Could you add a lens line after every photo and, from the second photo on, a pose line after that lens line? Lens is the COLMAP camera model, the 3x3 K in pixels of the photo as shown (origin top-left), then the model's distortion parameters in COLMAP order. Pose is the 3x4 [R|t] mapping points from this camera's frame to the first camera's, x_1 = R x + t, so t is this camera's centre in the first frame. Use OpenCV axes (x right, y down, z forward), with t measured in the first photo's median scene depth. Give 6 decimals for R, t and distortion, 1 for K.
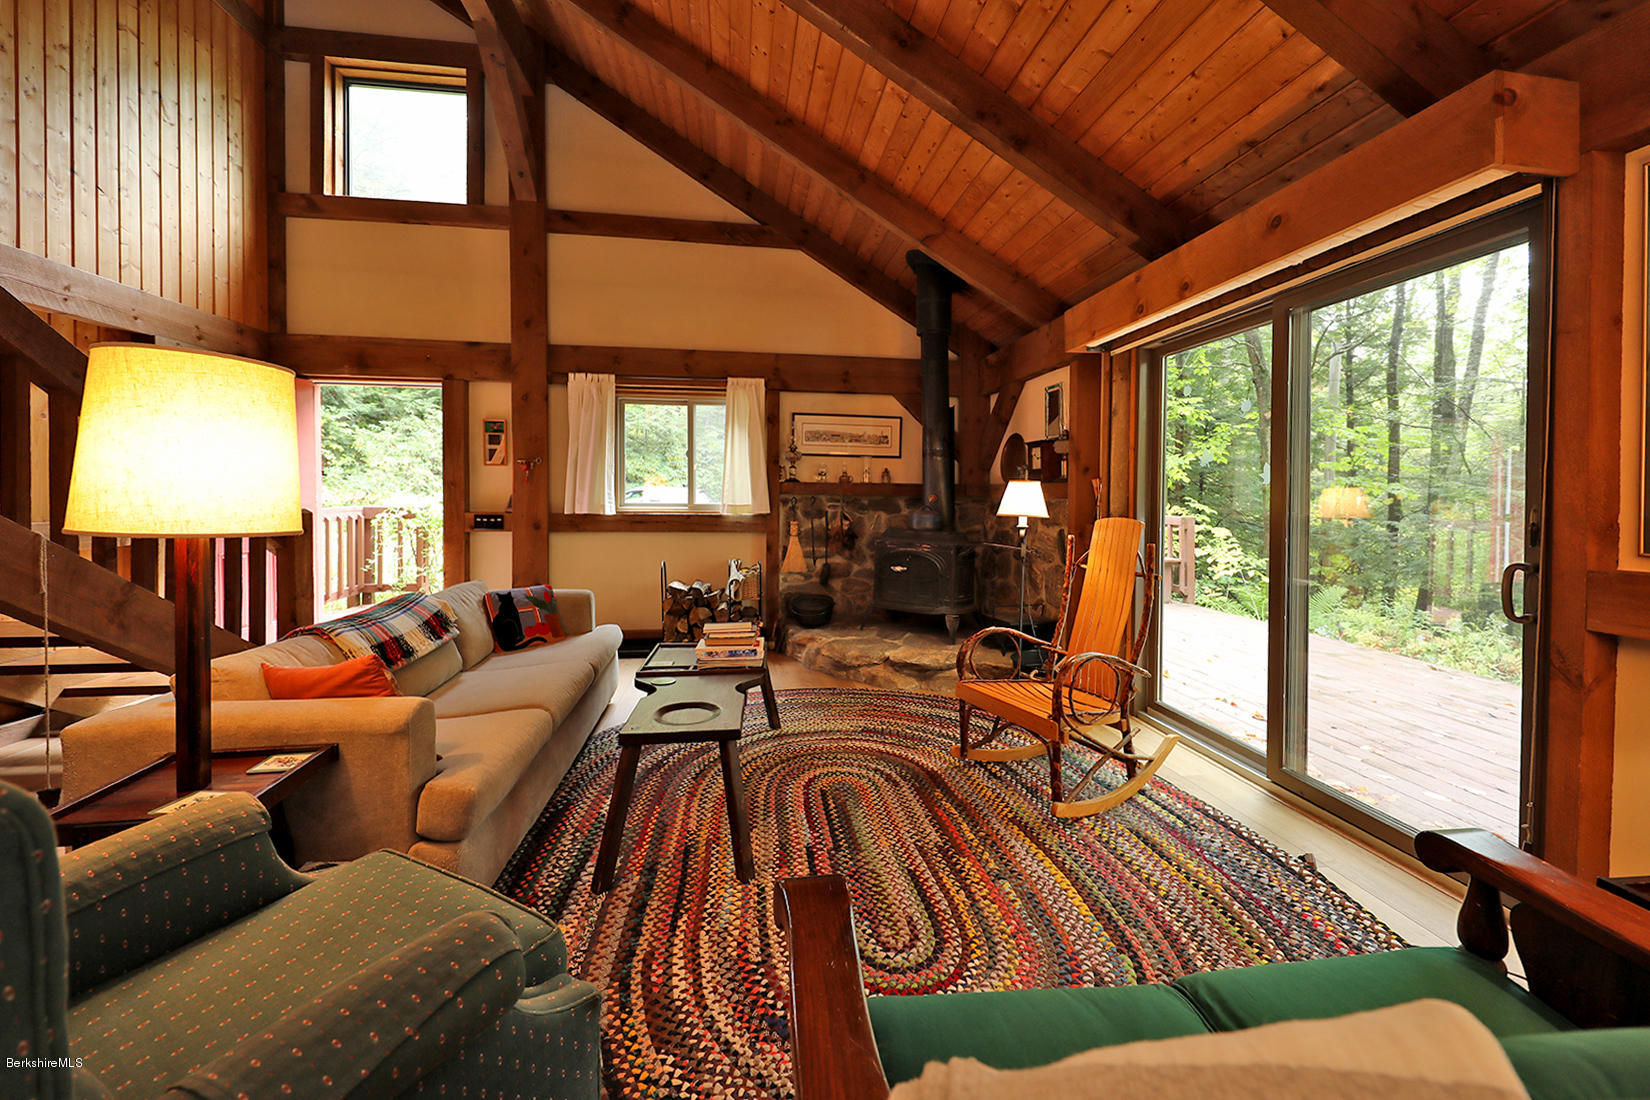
lens RADIAL K [[643.2, 0, 839.4], [0, 643.2, 514.7], [0, 0, 1]] dist [0.001948, -0.001423]
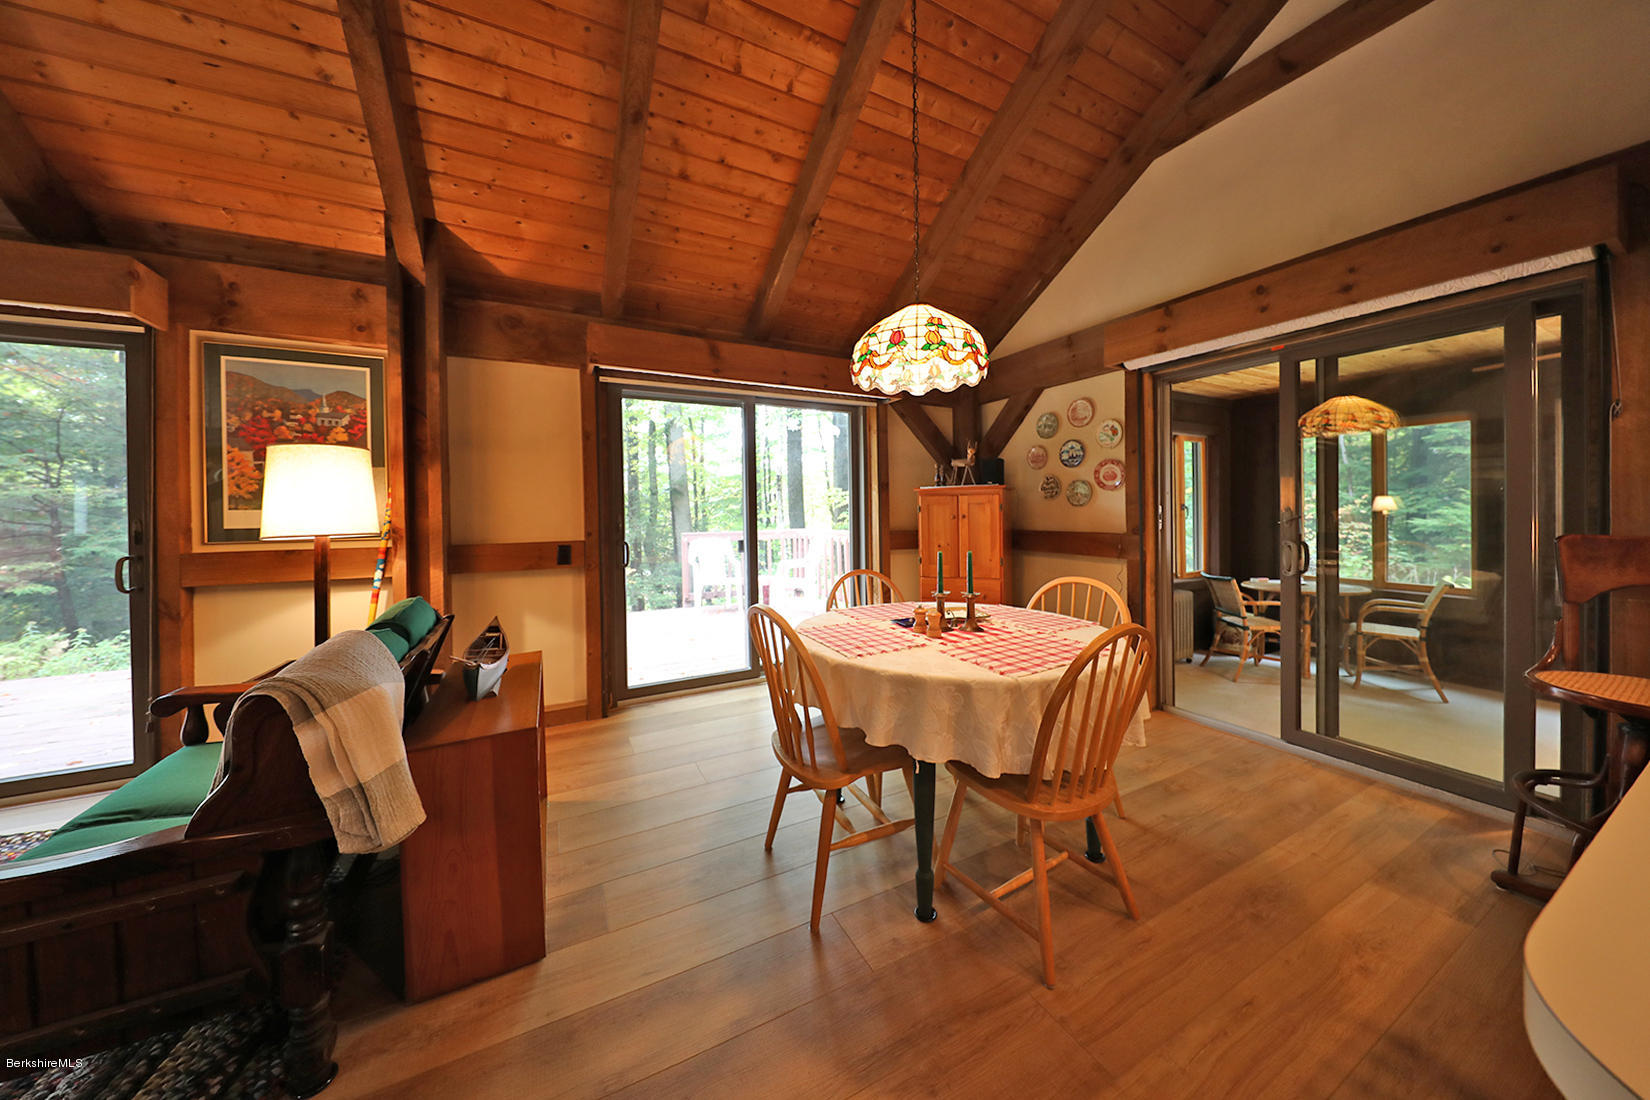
lens RADIAL K [[555.1, 0, 832.4], [0, 555.1, 502.4], [0, 0, 1]] dist [-0.001138, -0.000336]
pose [[-0.320899, 0.001914, 0.947111, -0.288189], [0.030021, 0.999516, 0.008151, -0.004817], [-0.946637, 0.031049, -0.320801, -0.076407]]
